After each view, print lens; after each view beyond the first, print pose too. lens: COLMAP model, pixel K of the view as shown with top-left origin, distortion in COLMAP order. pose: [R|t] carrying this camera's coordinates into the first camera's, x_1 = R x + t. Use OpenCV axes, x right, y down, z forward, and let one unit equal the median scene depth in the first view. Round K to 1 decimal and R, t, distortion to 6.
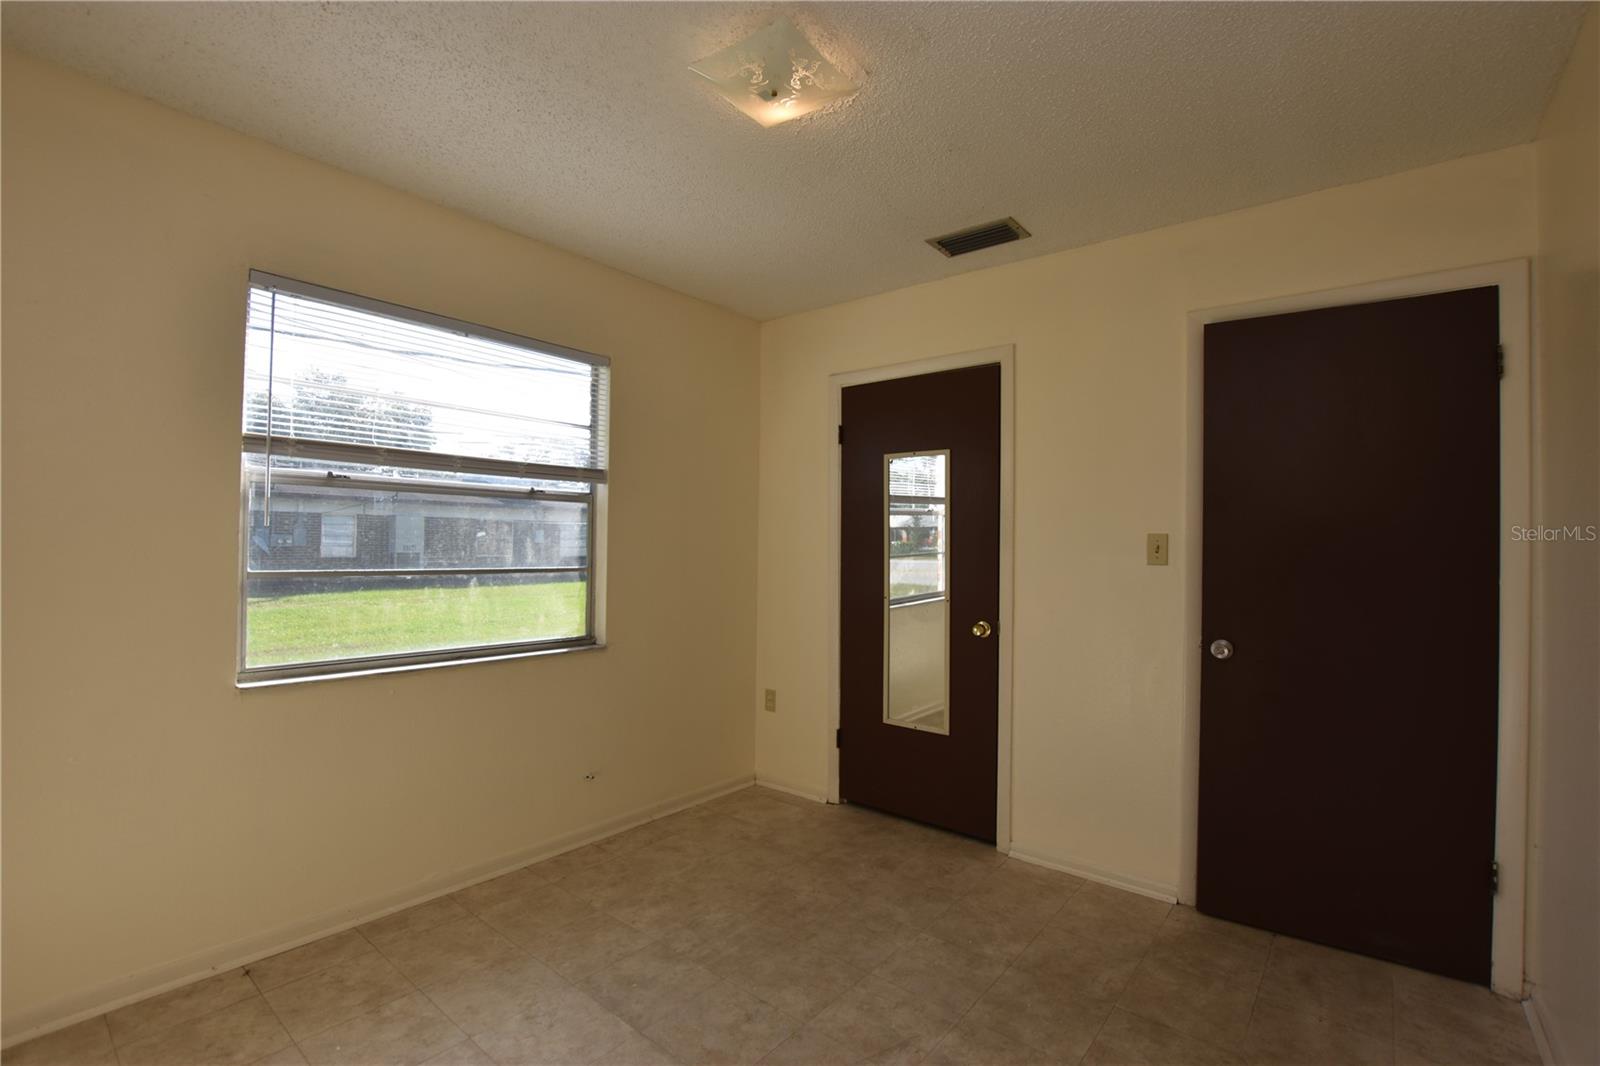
lens RADIAL K [[707.6, 0, 809.9], [0, 707.6, 524.0], [0, 0, 1]] dist [-0.019541, 0.001338]
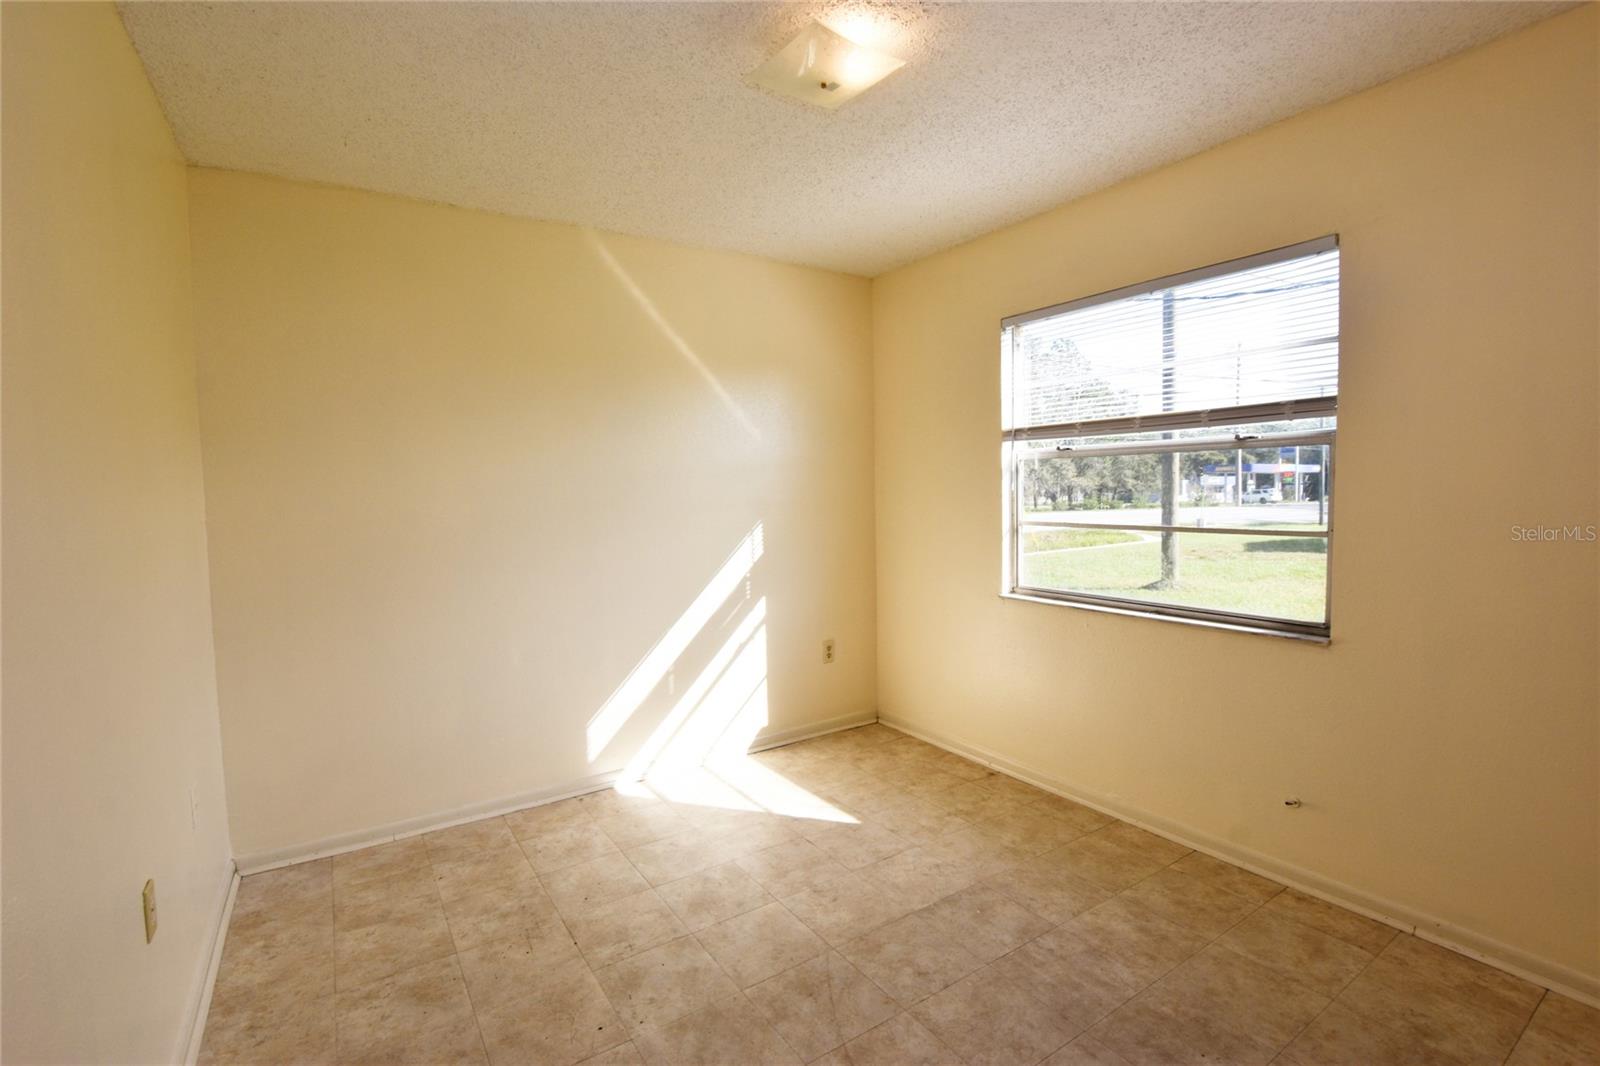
lens RADIAL K [[707.6, 0, 784.0], [0, 707.6, 529.7], [0, 0, 1]] dist [-0.019541, 0.001338]
pose [[-0.297243, 0.038801, -0.954013, 0.744568], [0.037898, 0.998866, 0.028817, 0.021784], [0.954049, -0.027590, -0.298376, 0.920281]]
